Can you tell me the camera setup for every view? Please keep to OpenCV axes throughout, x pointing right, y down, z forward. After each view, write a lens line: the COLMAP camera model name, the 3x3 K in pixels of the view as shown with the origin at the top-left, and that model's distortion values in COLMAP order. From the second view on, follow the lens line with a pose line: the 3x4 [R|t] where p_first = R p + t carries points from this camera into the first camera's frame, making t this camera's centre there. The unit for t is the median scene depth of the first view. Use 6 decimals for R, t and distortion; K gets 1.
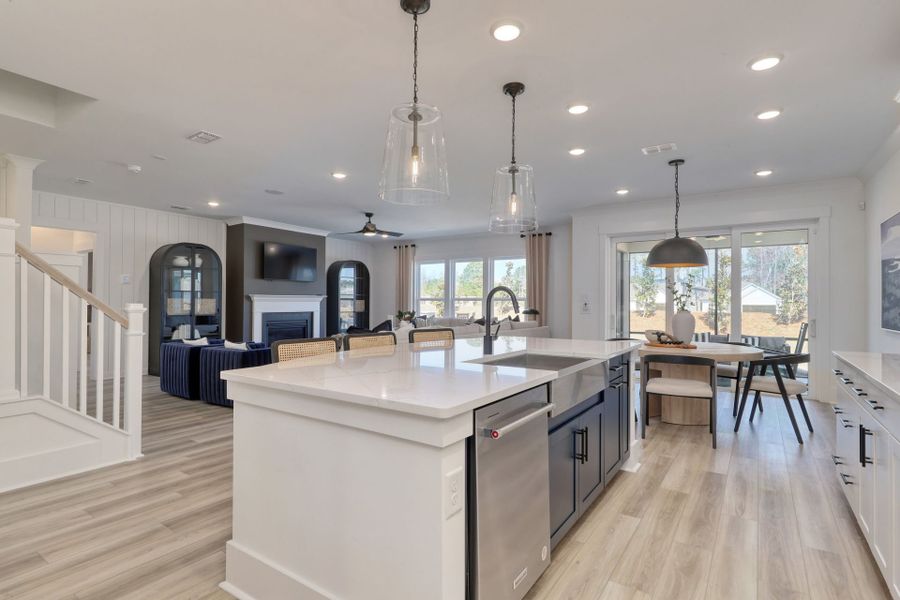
lens RADIAL K [[448.9, 0, 450.0], [0, 448.9, 300.0], [0, 0, 1]] dist [0.000531, 0.000394]
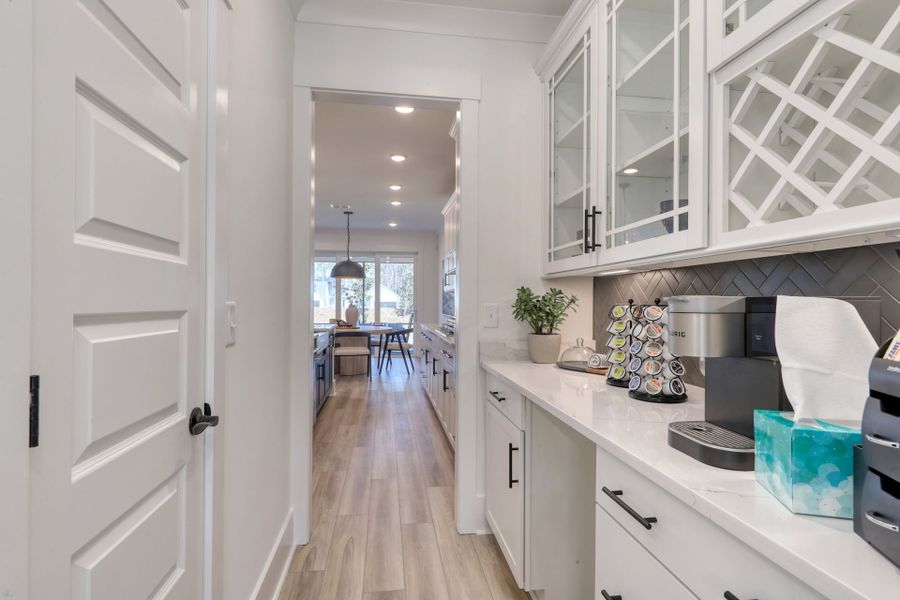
lens RADIAL K [[407.0, 0, 450.0], [0, 407.0, 300.0], [0, 0, 1]] dist [0.001319, 0.000079]
pose [[0.726745, 0.000514, 0.686907, -0.237096], [-0.004562, 0.999981, 0.004078, -0.004521], [-0.686892, -0.006097, 0.726734, -0.316643]]
